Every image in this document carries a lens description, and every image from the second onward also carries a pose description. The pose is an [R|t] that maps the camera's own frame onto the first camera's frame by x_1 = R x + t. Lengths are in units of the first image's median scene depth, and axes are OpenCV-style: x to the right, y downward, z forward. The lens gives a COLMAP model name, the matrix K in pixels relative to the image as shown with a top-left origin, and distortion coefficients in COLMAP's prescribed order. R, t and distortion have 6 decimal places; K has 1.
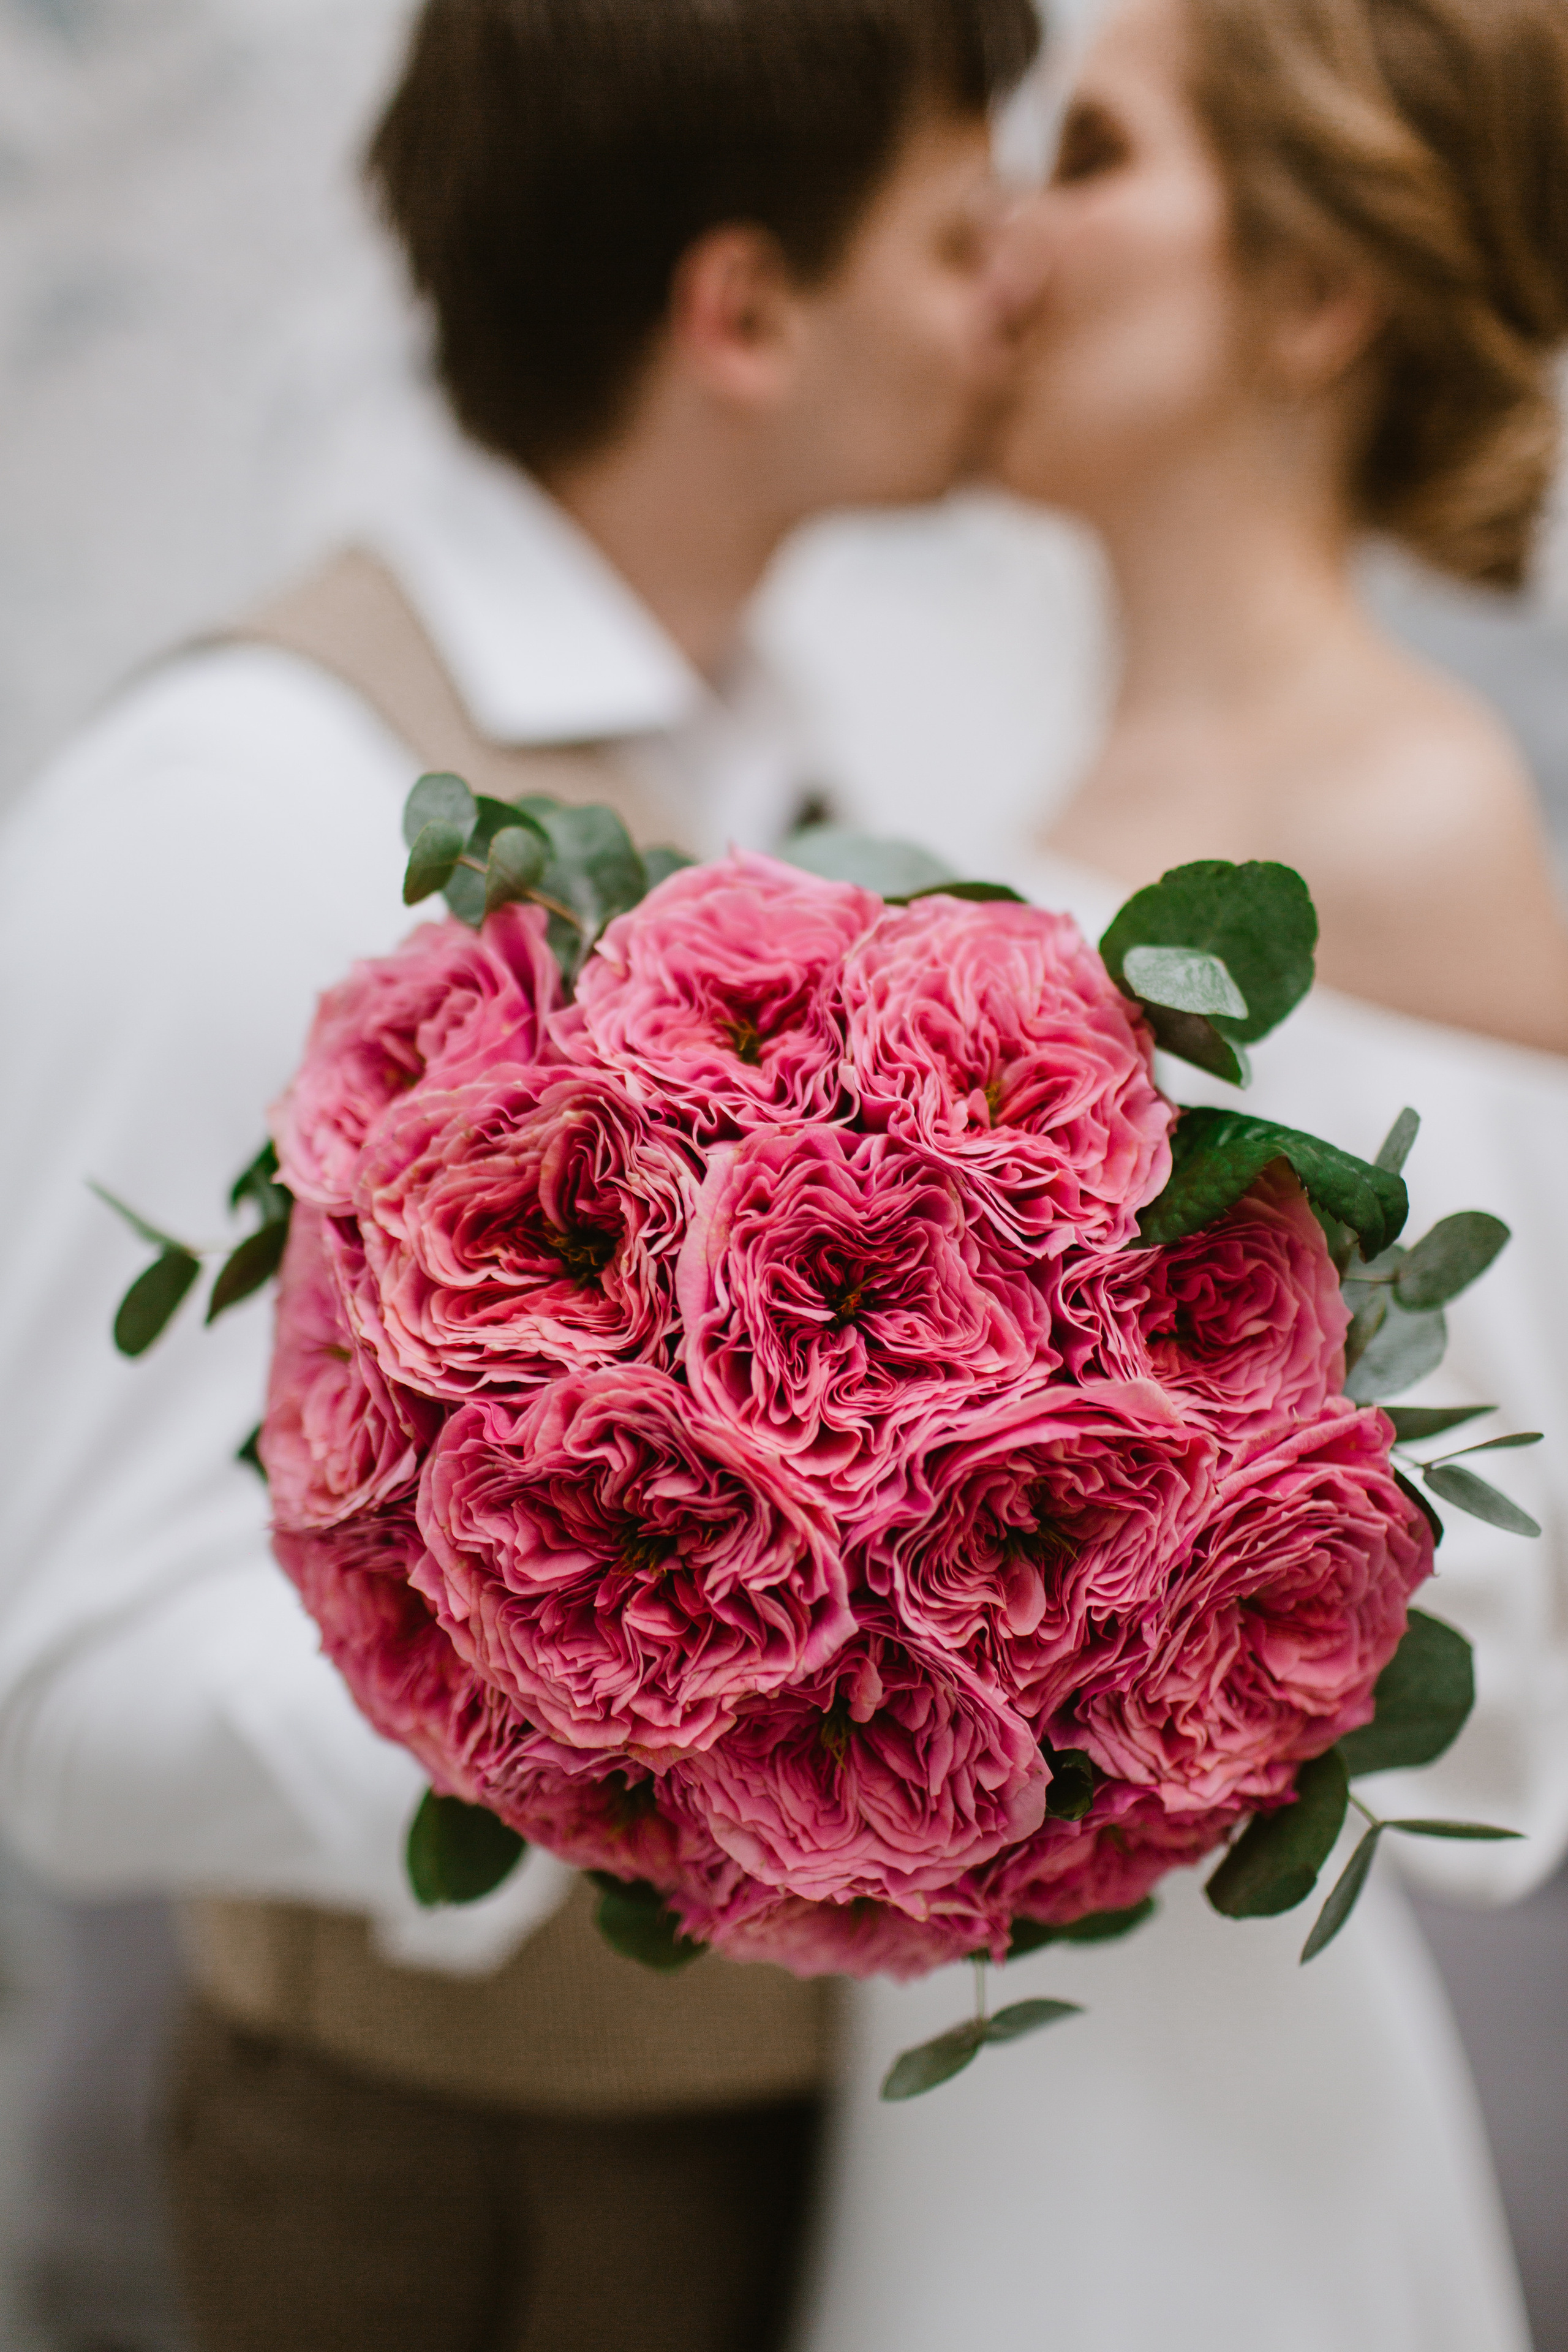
lens RADIAL K [[2301.5, 0, 780.2], [0, 2301.5, 1172.0], [0, 0, 1]] dist [-0.007640, 0.000000]
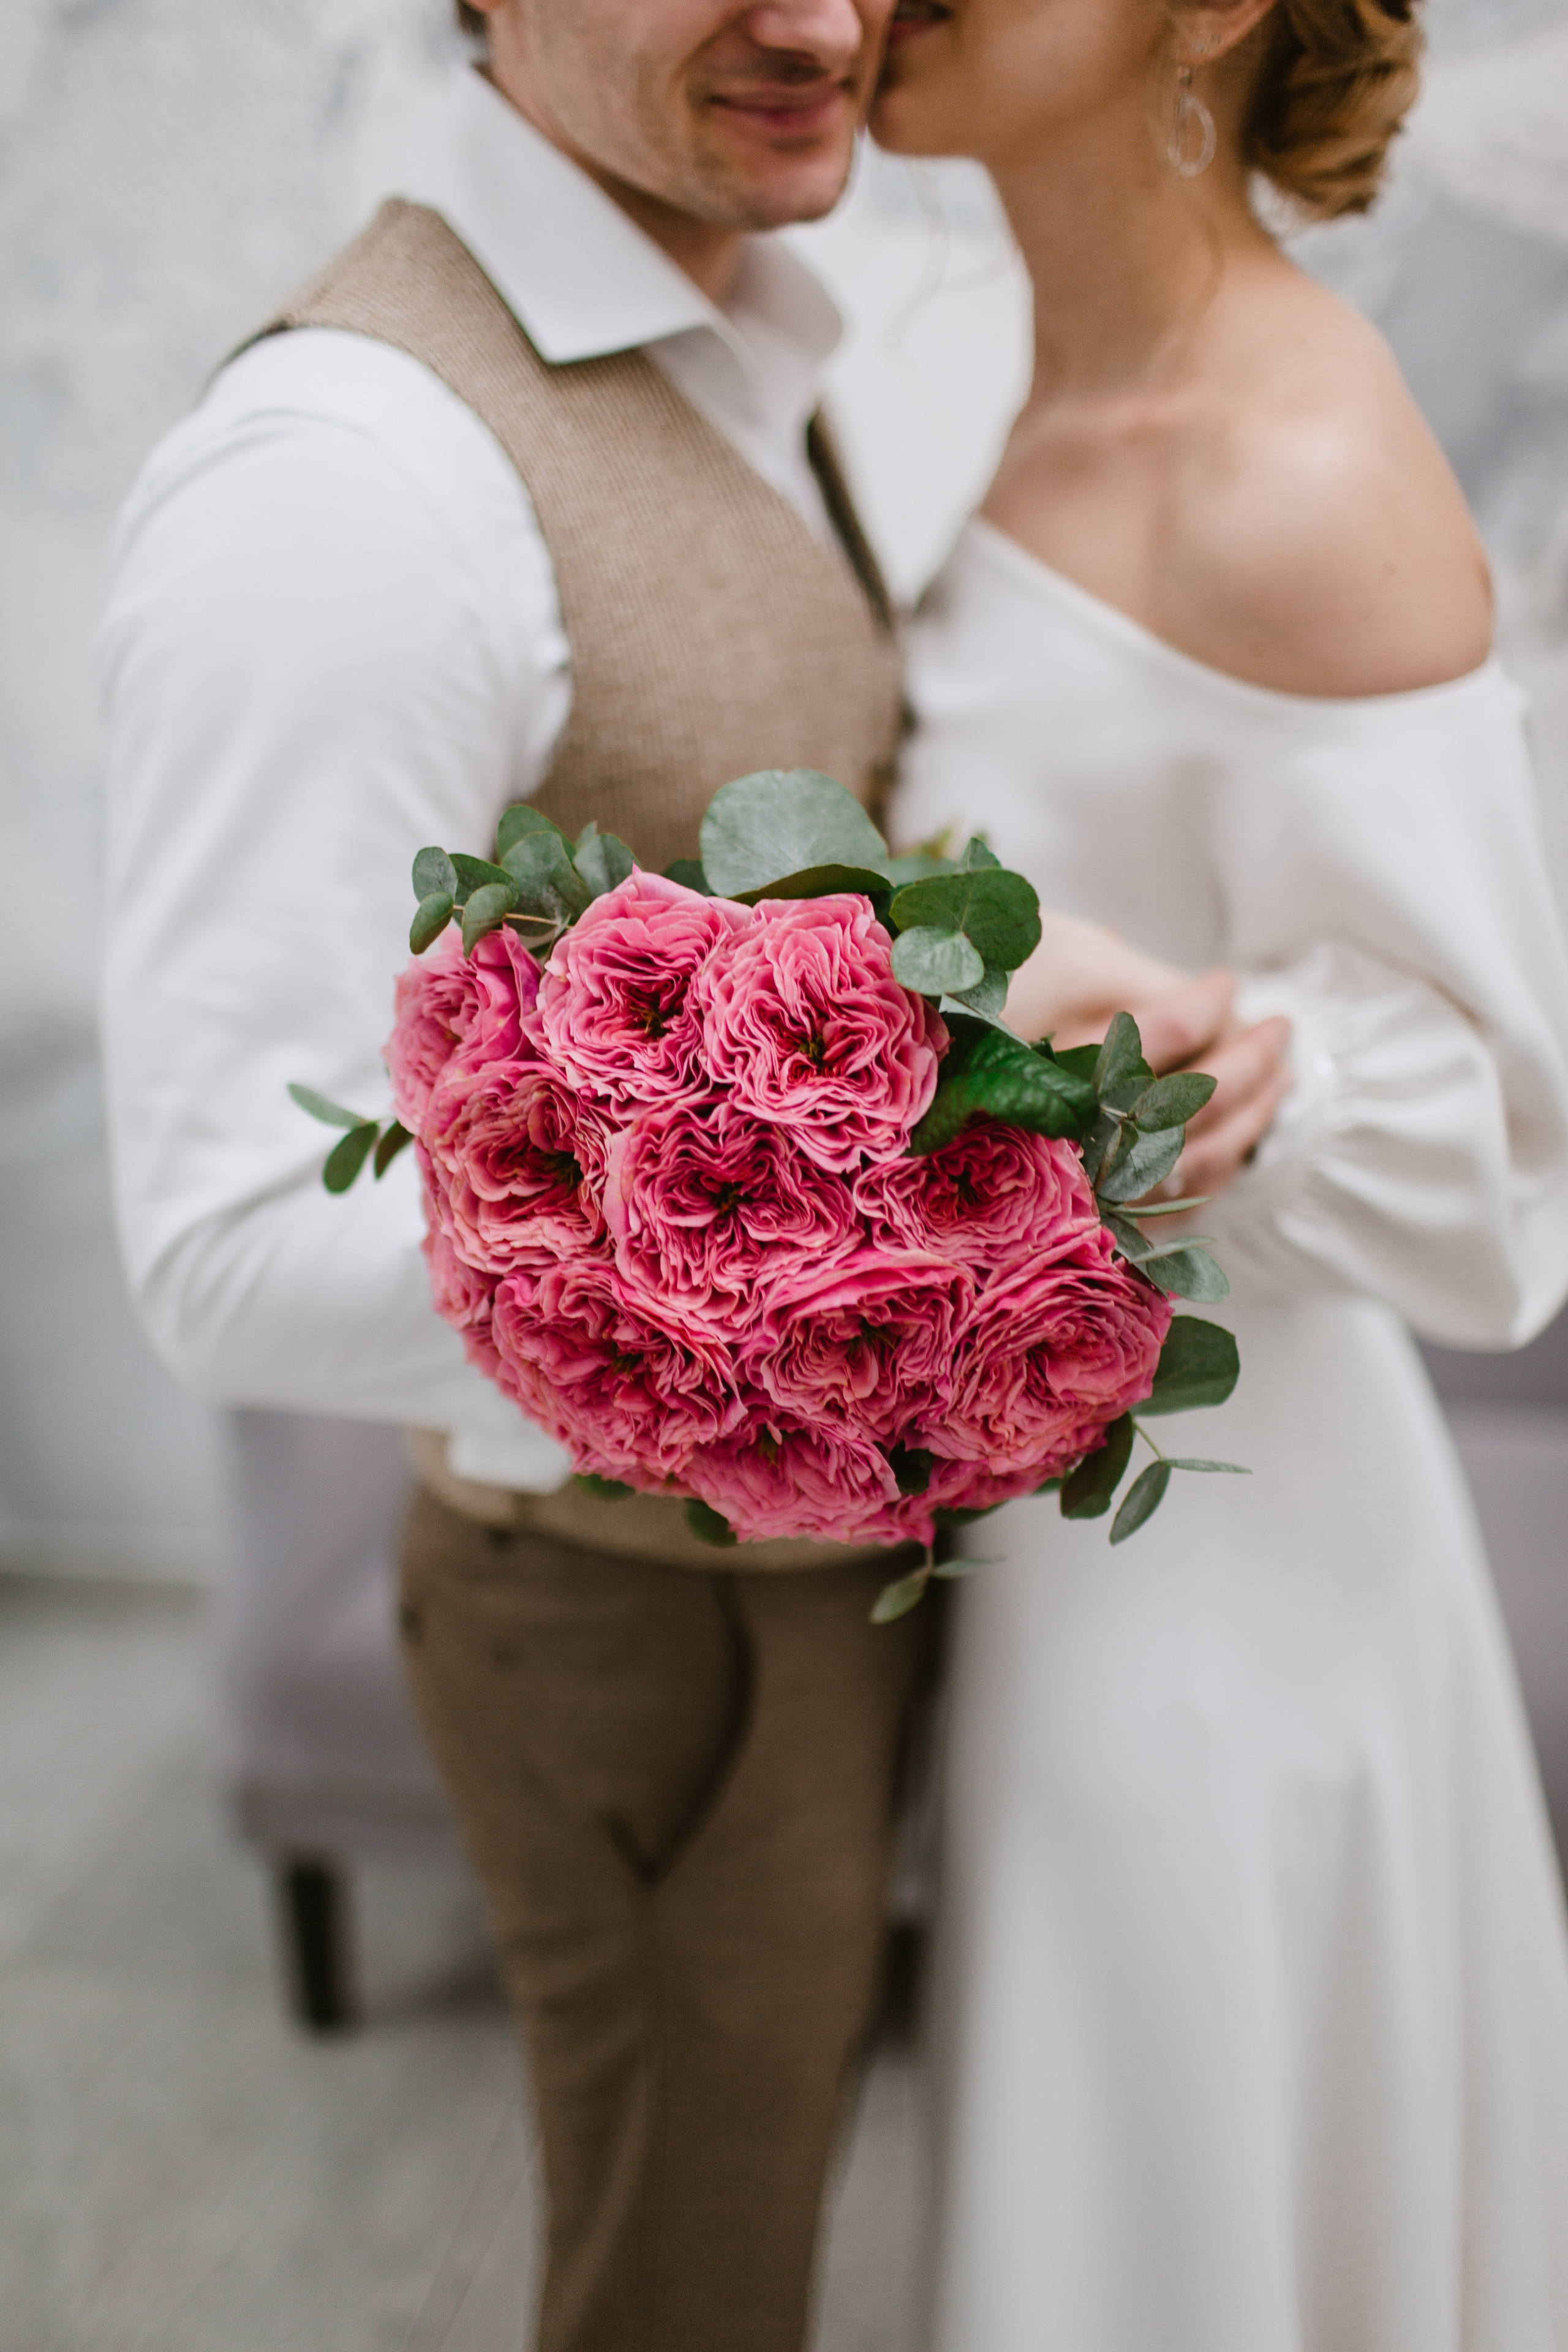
lens RADIAL K [[2301.5, 0, 786.5], [0, 2301.5, 1190.6], [0, 0, 1]] dist [-0.007640, 0.000000]
pose [[0.966921, -0.062972, -0.247182, 0.442012], [0.147345, 0.928909, 0.339733, -0.460382], [0.208216, -0.364916, 0.907459, -0.375688]]
